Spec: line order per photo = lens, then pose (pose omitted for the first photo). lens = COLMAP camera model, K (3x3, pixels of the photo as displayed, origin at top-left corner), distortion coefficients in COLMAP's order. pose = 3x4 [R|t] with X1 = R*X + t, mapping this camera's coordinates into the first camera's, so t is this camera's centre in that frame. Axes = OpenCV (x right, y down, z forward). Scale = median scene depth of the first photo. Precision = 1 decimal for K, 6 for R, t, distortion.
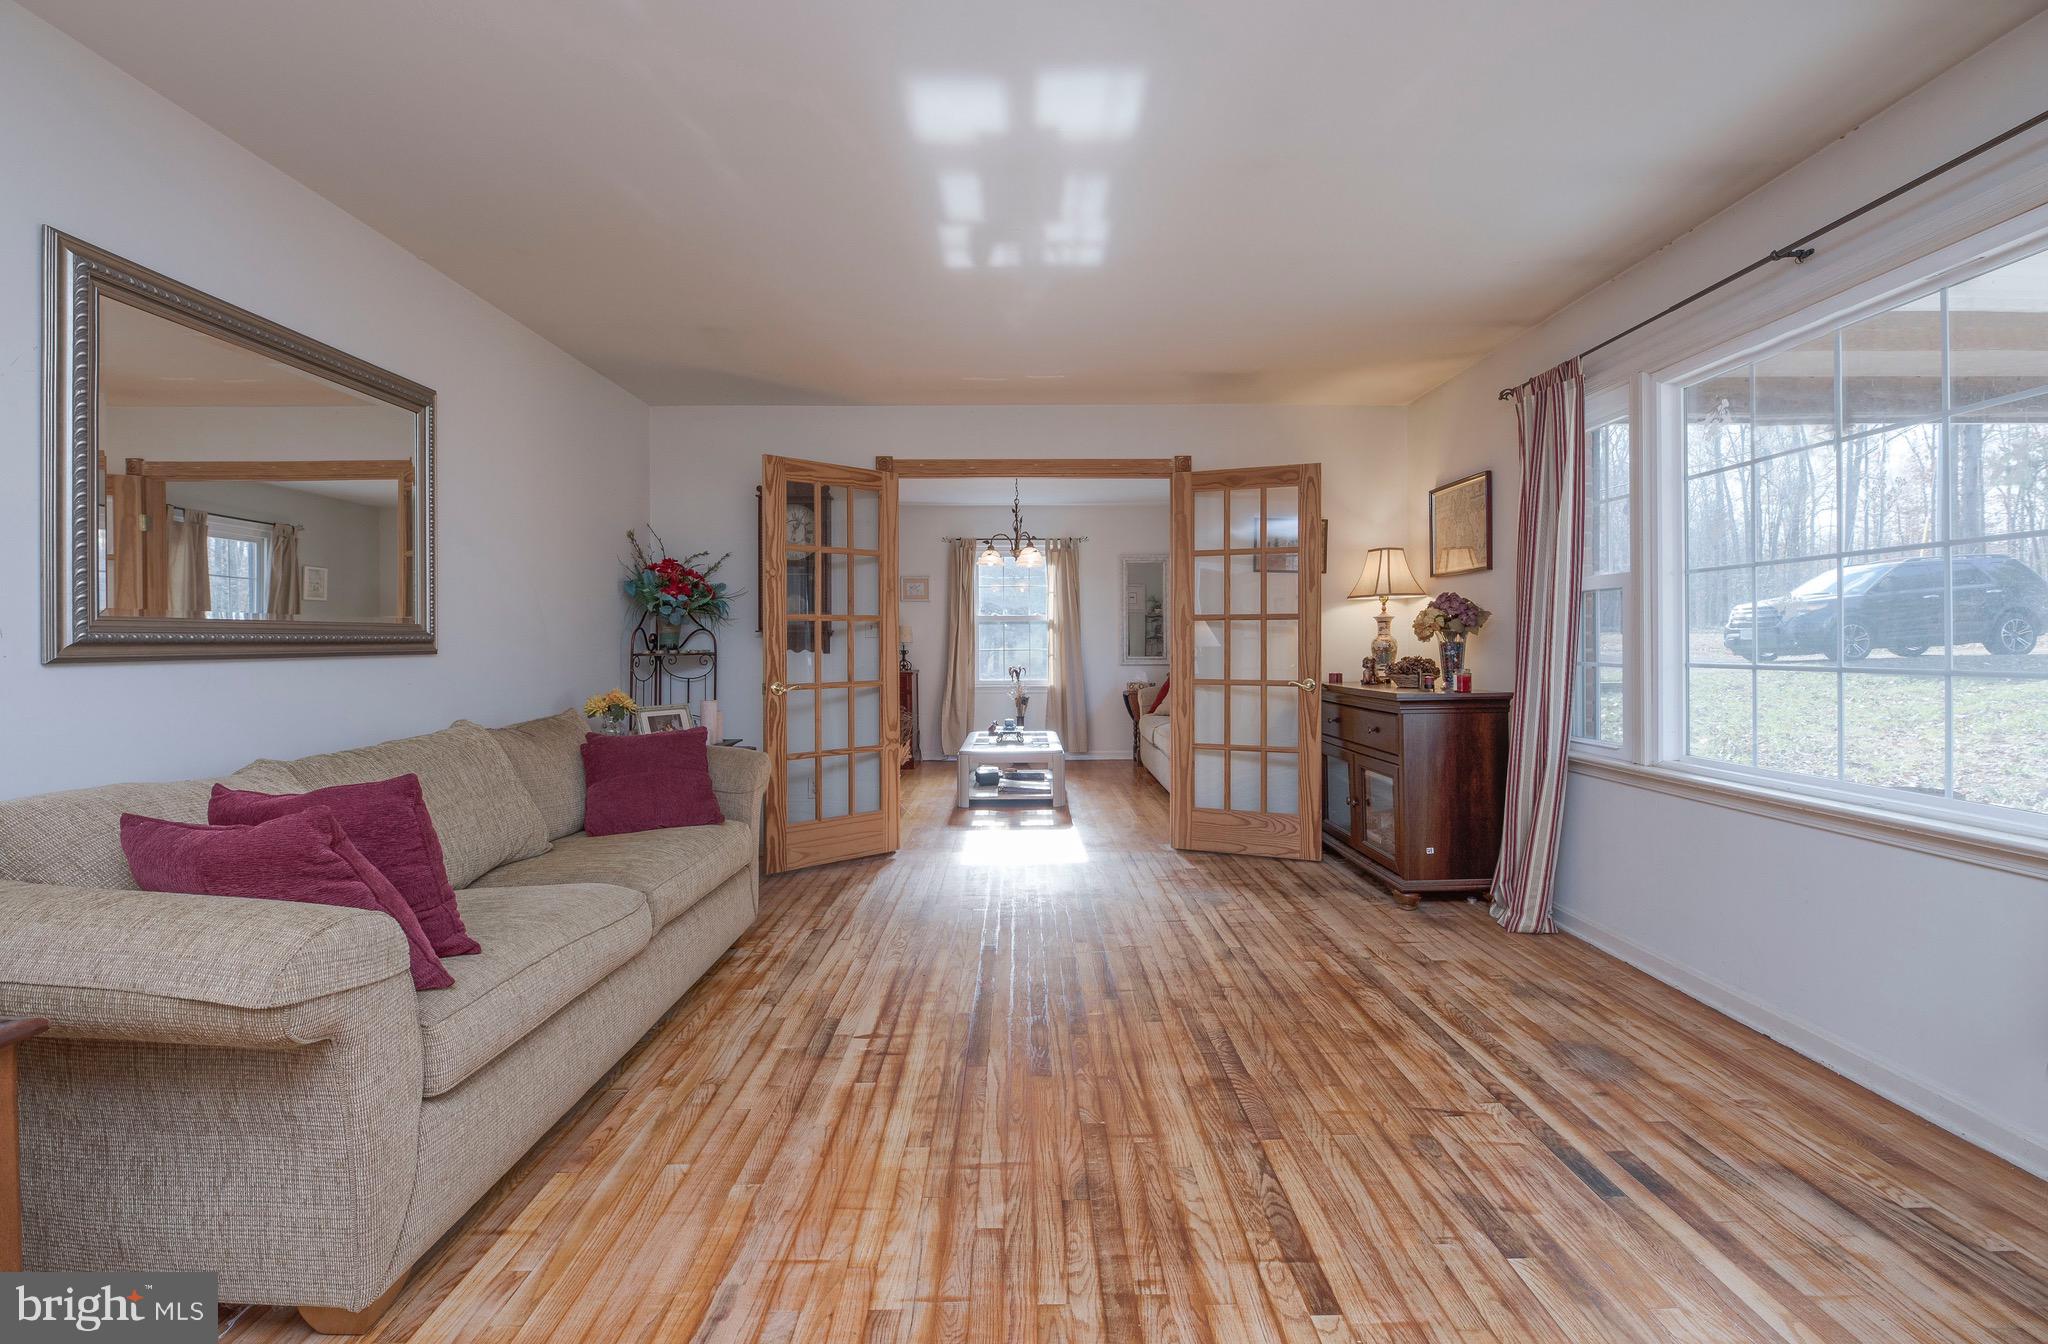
lens RADIAL K [[845.2, 0, 1034.1], [0, 845.2, 654.3], [0, 0, 1]] dist [-0.006935, -0.000479]
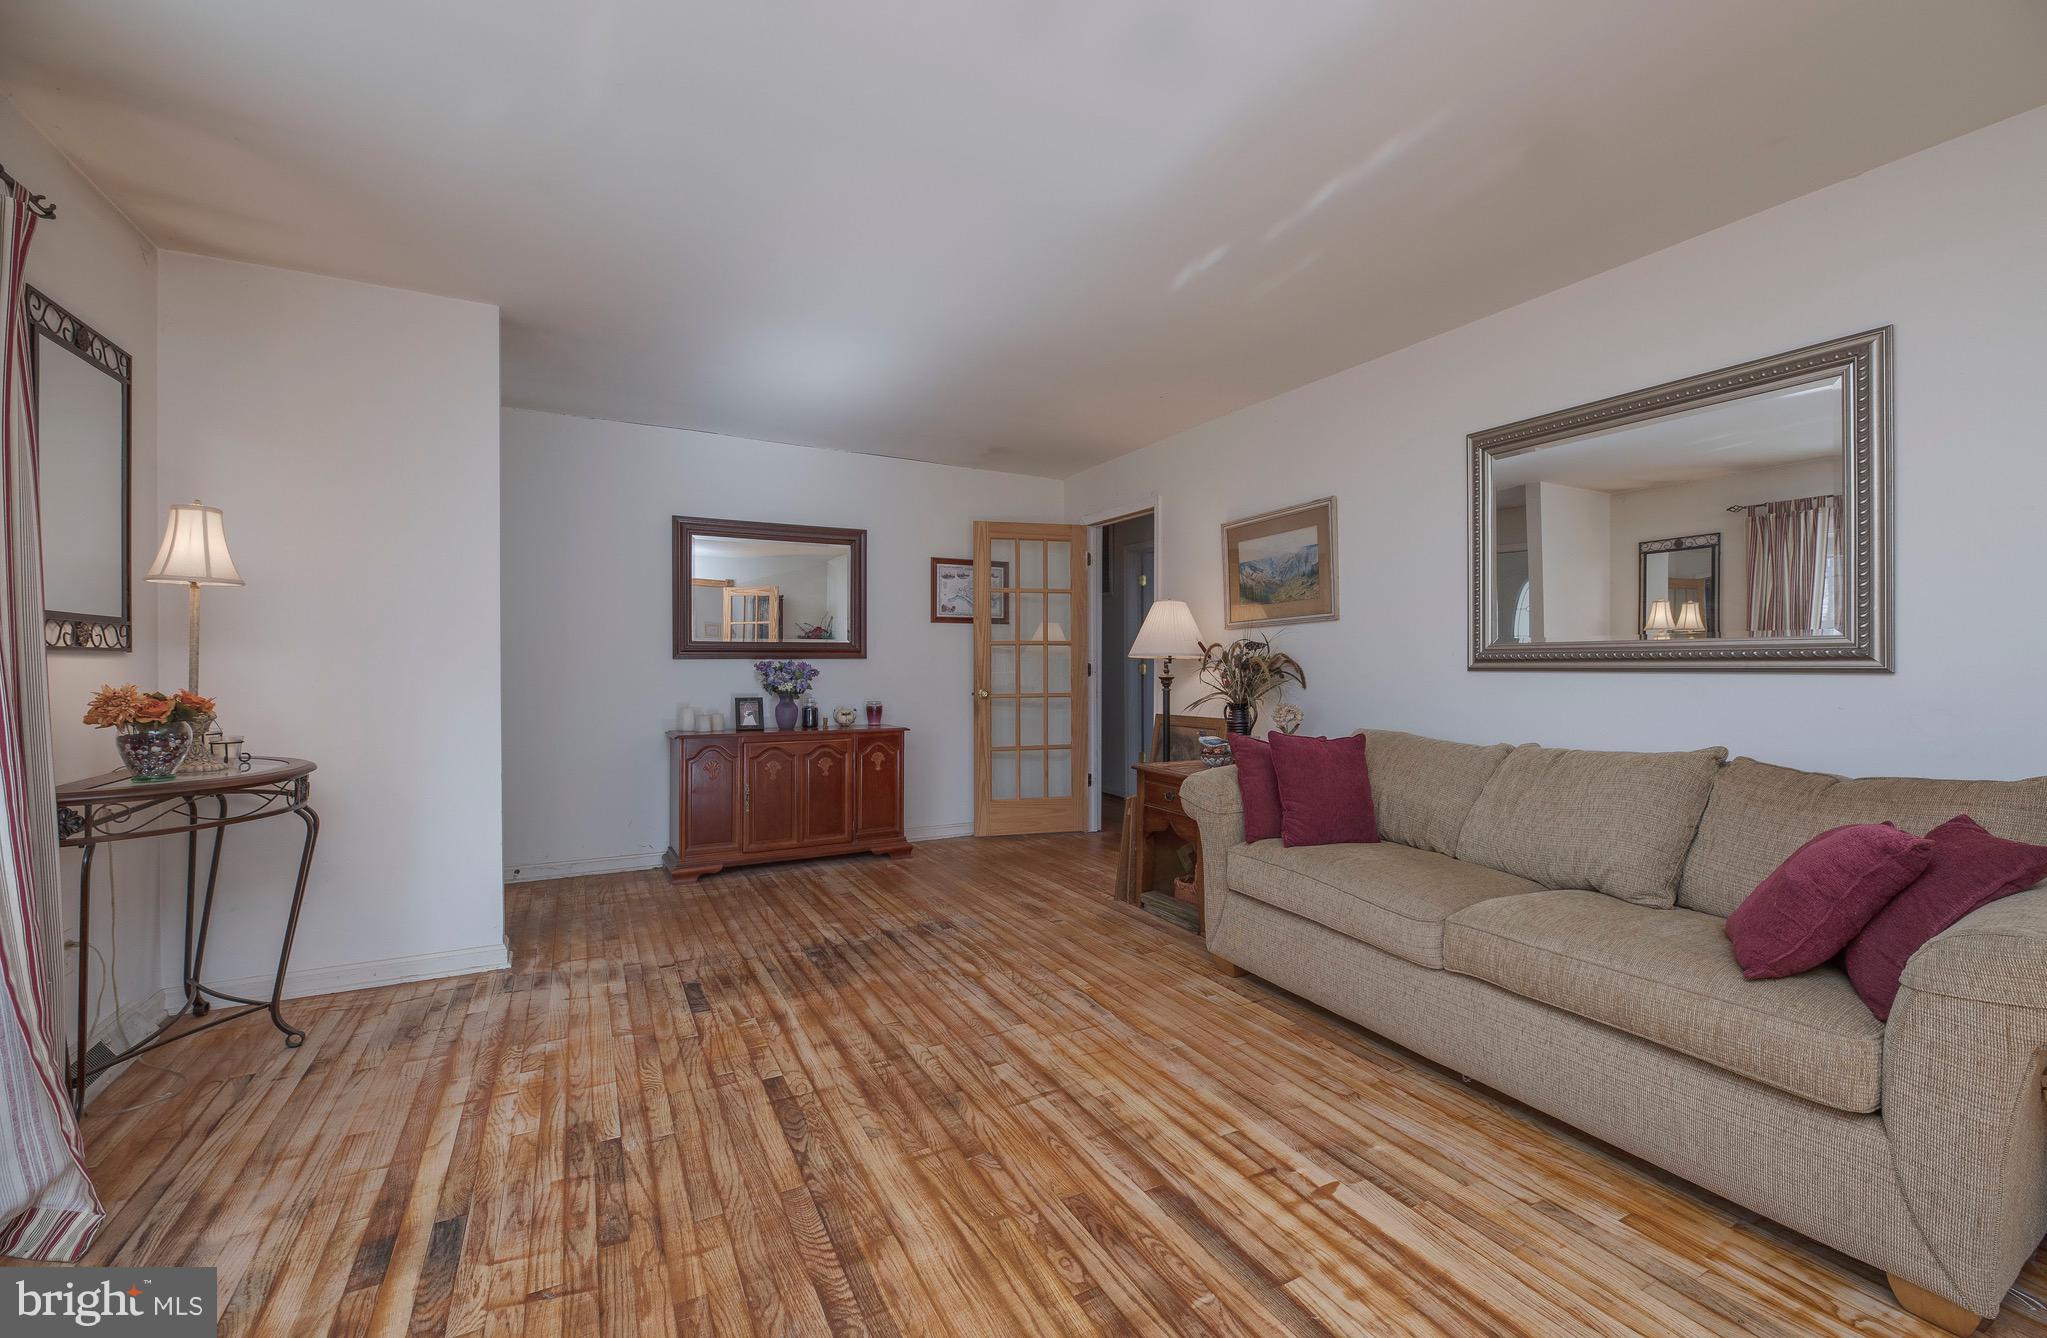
lens RADIAL K [[842.0, 0, 1035.3], [0, 842.0, 658.4], [0, 0, 1]] dist [-0.001672, 0.000382]
pose [[-0.885598, 0.004544, -0.464430, 0.488857], [-0.000499, 0.999942, 0.010734, -0.029695], [0.464452, 0.009738, -0.885545, 2.007053]]
